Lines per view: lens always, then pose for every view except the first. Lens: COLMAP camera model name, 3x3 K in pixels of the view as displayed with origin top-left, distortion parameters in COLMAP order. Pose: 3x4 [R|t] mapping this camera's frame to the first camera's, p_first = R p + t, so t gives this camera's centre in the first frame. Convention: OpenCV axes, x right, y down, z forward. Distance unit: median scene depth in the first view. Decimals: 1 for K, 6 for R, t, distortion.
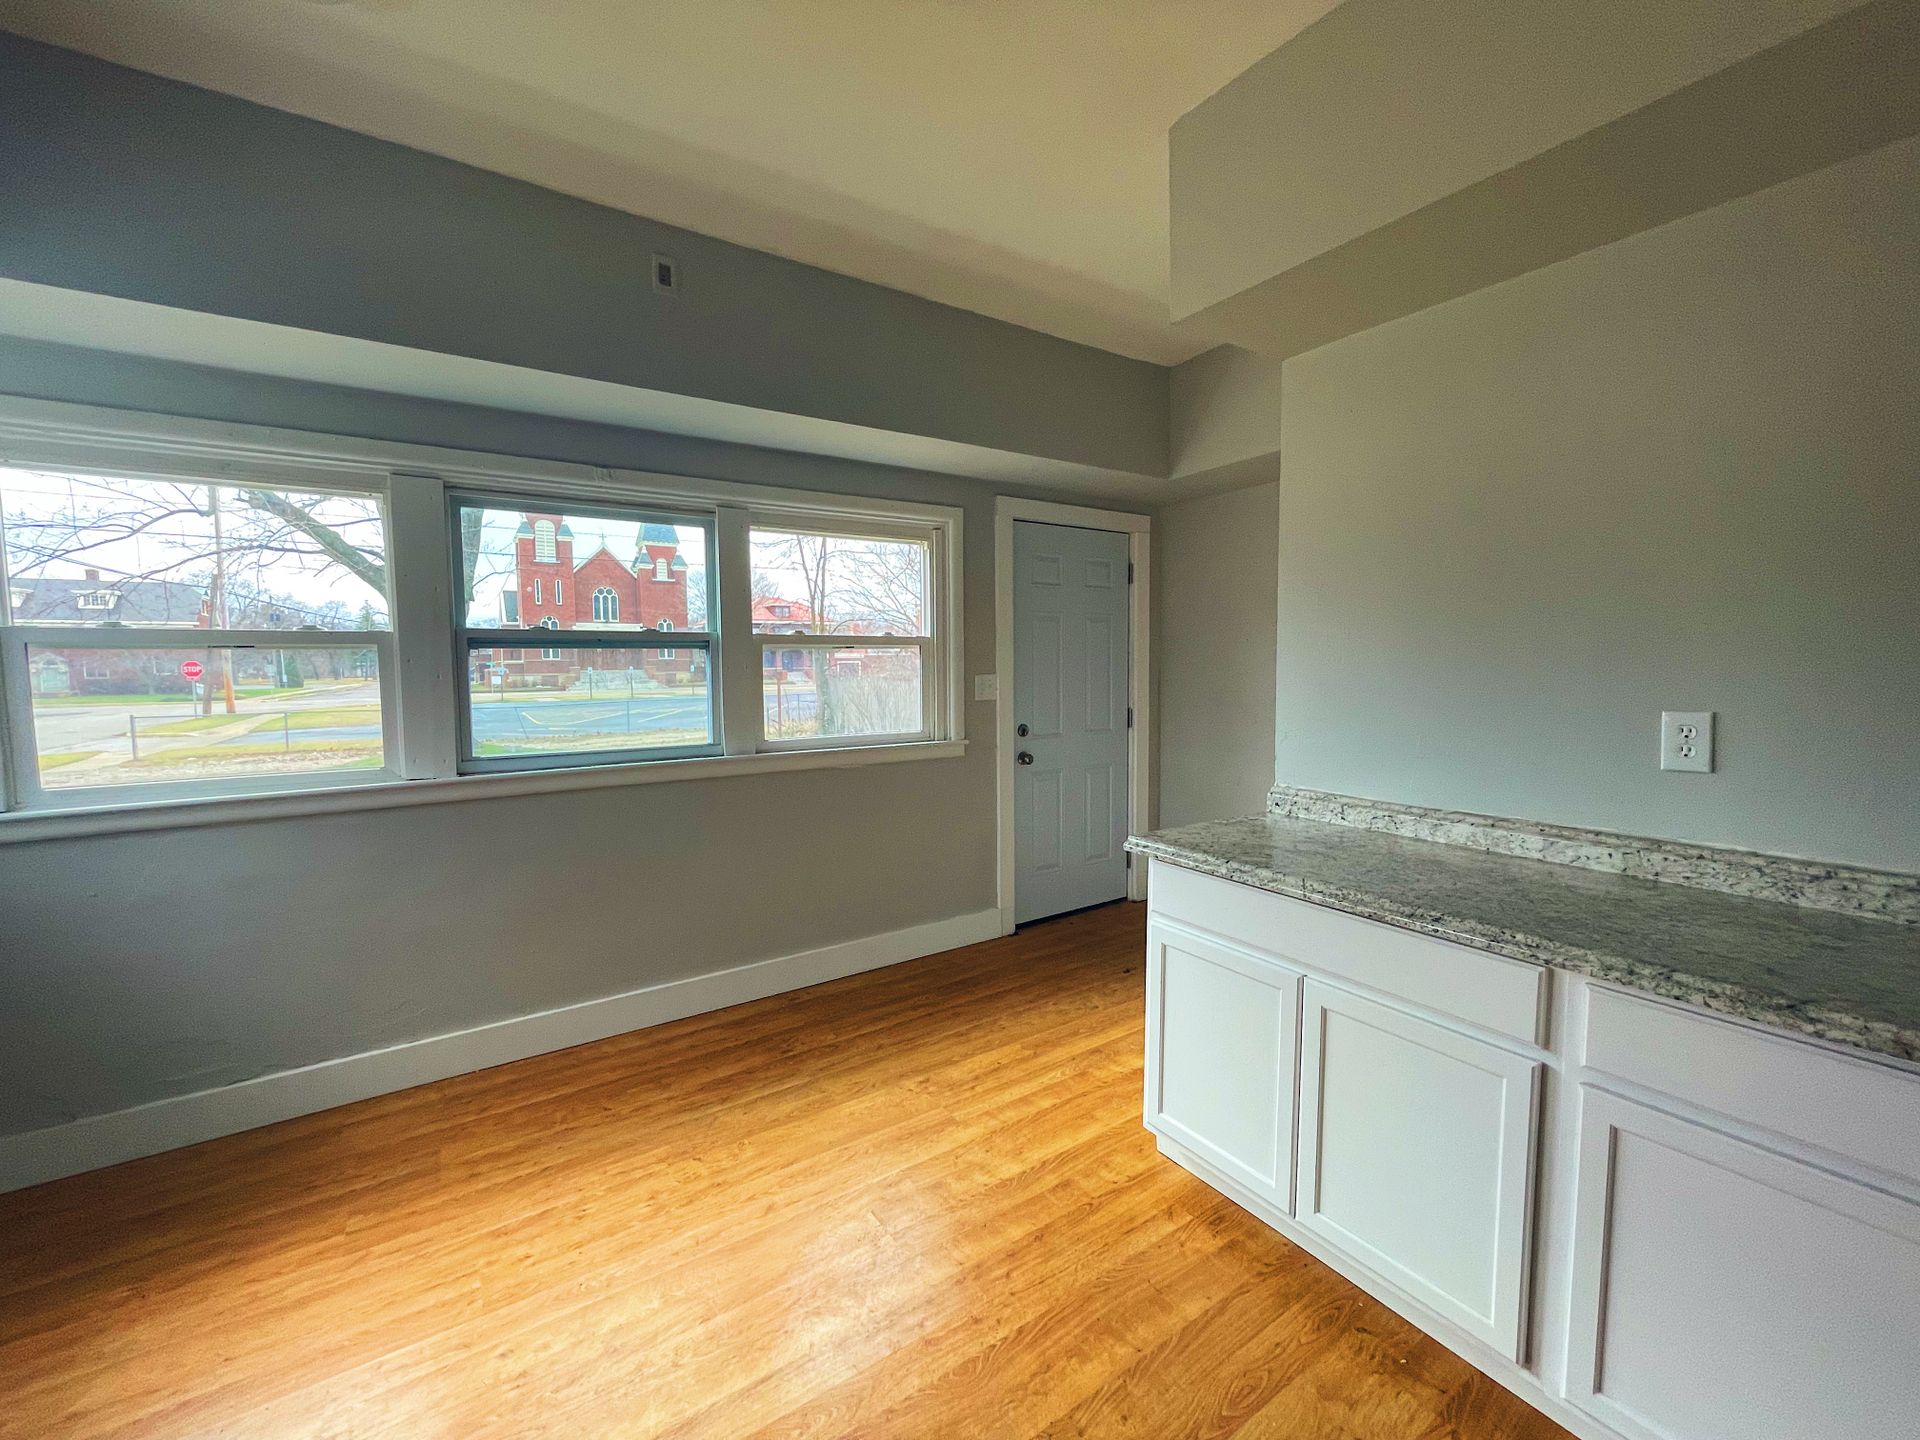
lens RADIAL K [[777.5, 0, 964.8], [0, 777.5, 712.3], [0, 0, 1]] dist [-0.003054, -0.000265]
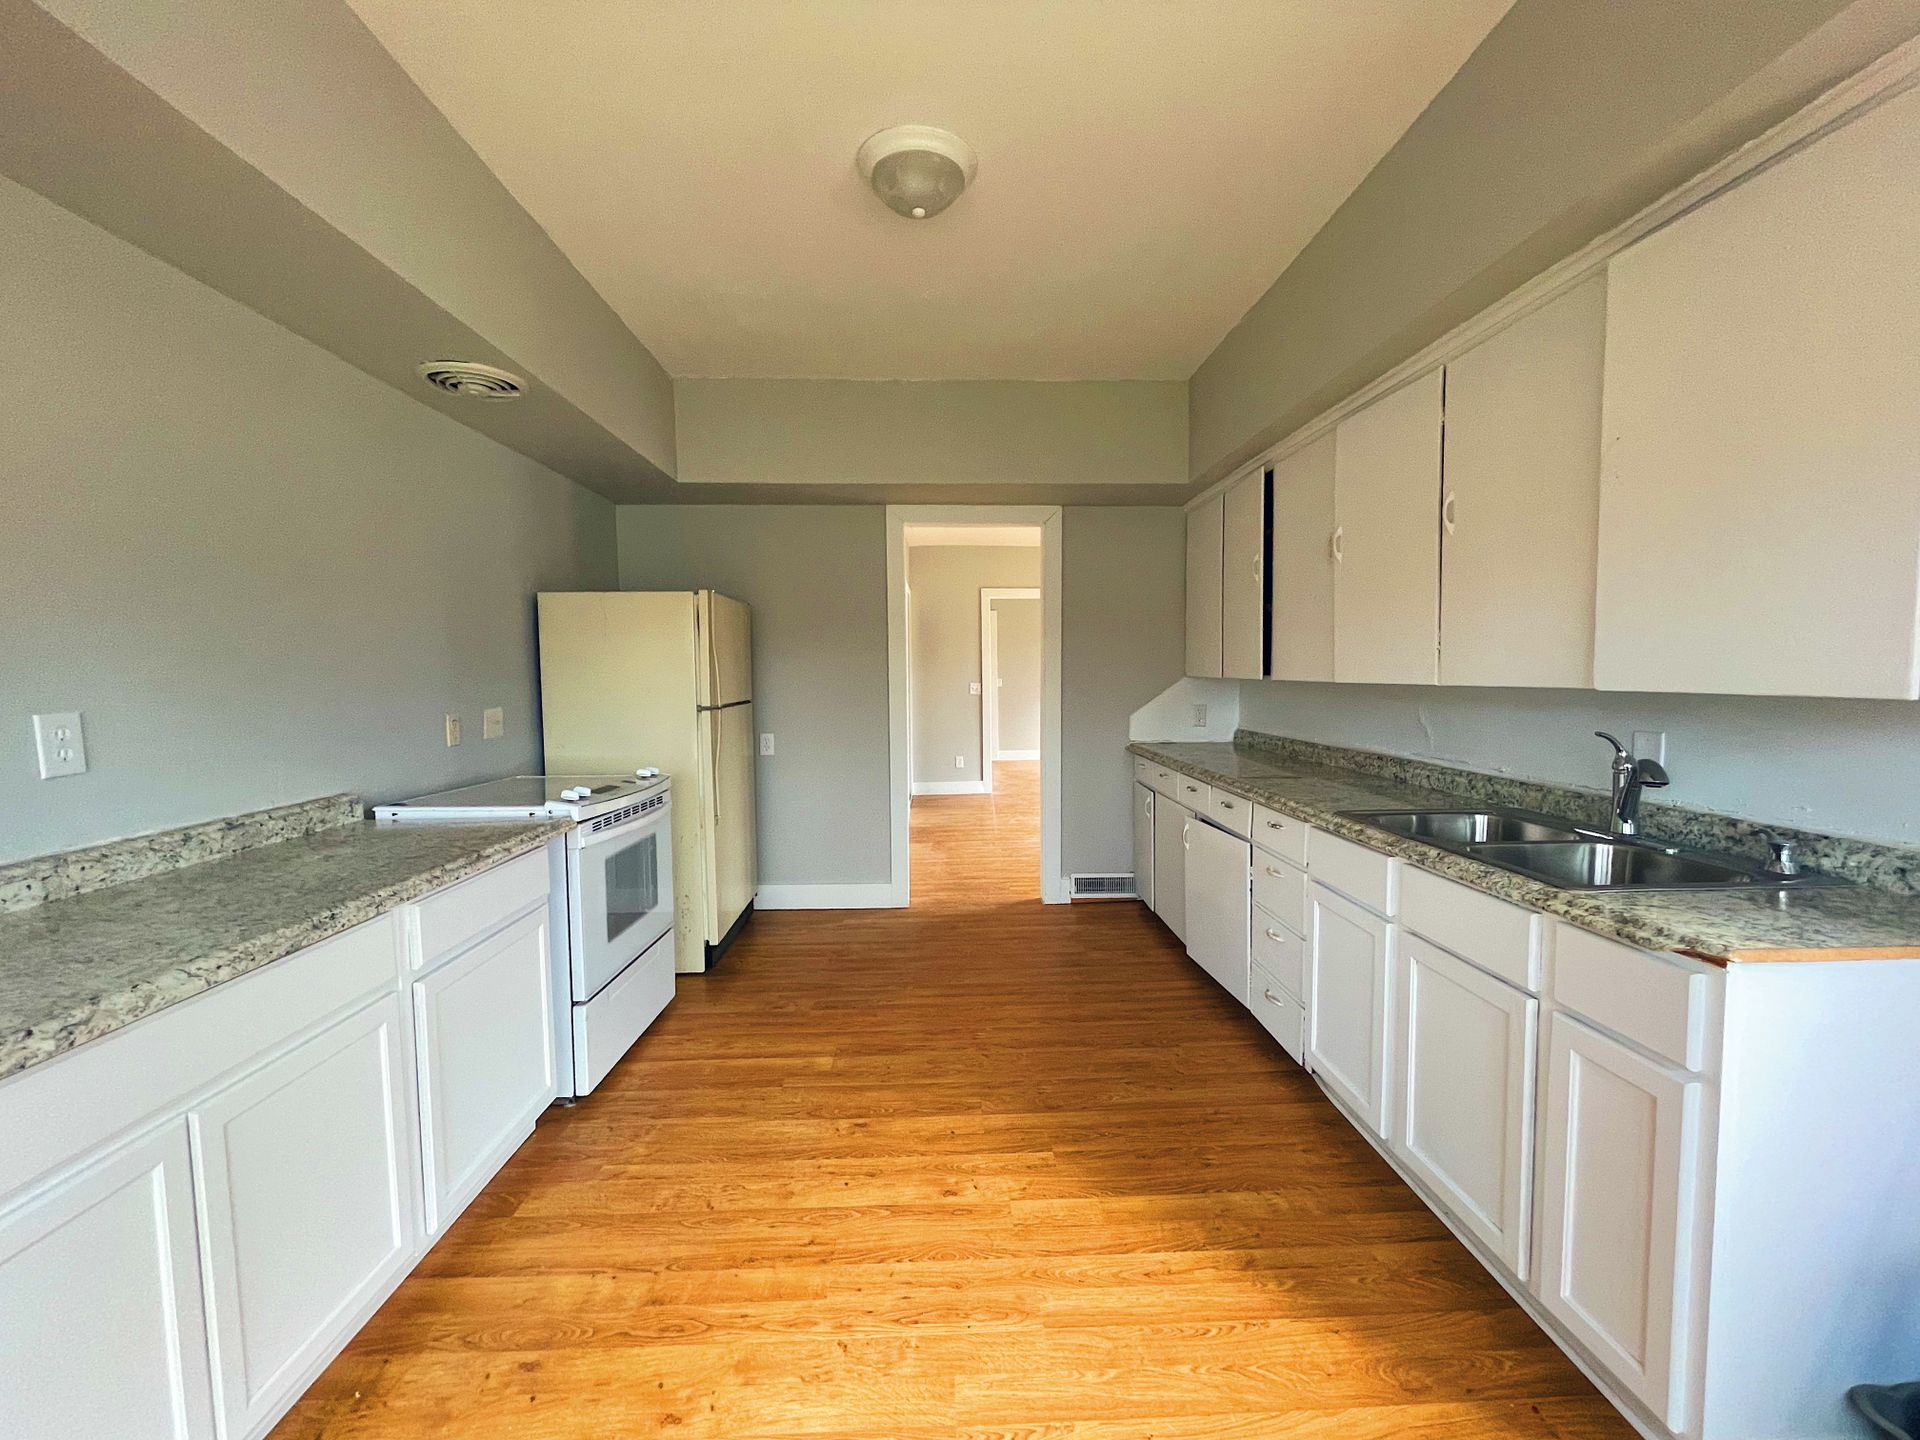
lens RADIAL K [[777.5, 0, 964.8], [0, 777.5, 712.3], [0, 0, 1]] dist [-0.003054, -0.000265]
pose [[-0.848246, -0.009449, 0.529519, -0.517441], [0.054441, 0.992988, 0.104930, -0.041458], [-0.526797, 0.117834, -0.841784, 1.232780]]
